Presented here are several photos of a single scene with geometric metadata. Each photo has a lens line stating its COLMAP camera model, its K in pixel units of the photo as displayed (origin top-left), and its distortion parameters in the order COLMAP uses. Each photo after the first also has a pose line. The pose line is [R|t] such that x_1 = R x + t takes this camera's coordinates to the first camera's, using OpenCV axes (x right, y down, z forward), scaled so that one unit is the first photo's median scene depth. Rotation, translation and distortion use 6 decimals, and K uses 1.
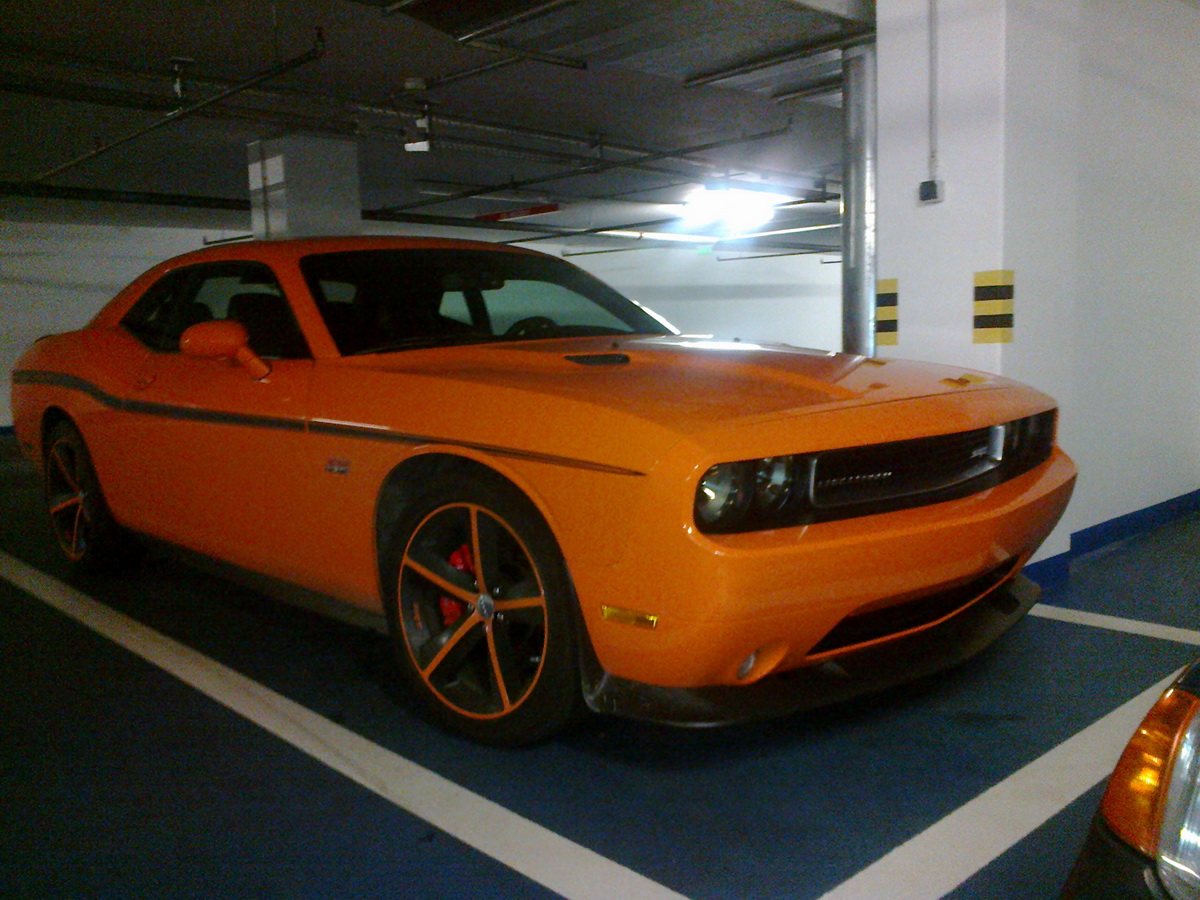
lens RADIAL K [[1168.9, 0, 600.0], [0, 1168.9, 450.0], [0, 0, 1]] dist [0.061253, 0.003134]
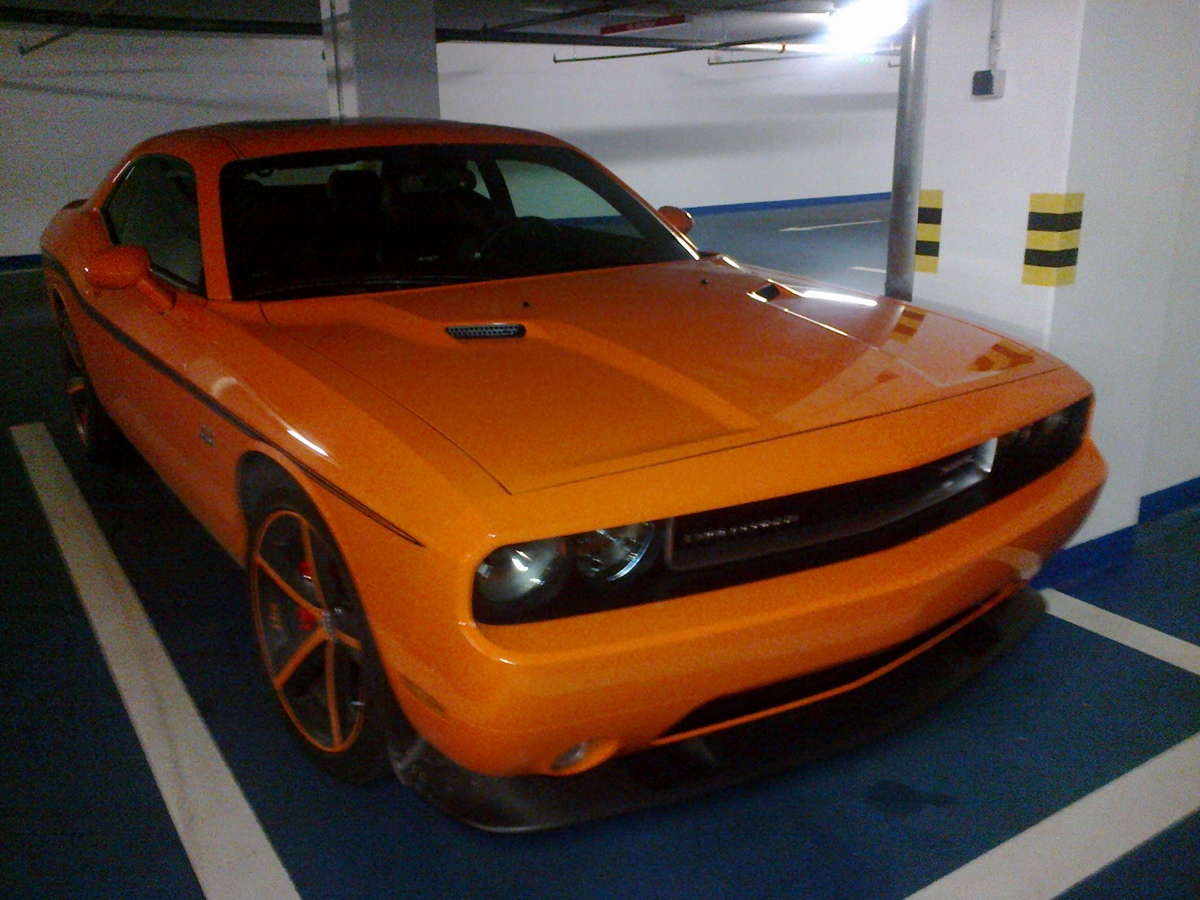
lens RADIAL K [[1153.7, 0, 600.0], [0, 1153.7, 450.0], [0, 0, 1]] dist [0.009016, 0.001442]
pose [[0.982288, 0.064302, -0.176001, 0.182755], [-0.029415, 0.980546, 0.194072, -0.125030], [0.185057, -0.185458, 0.965070, 0.167853]]
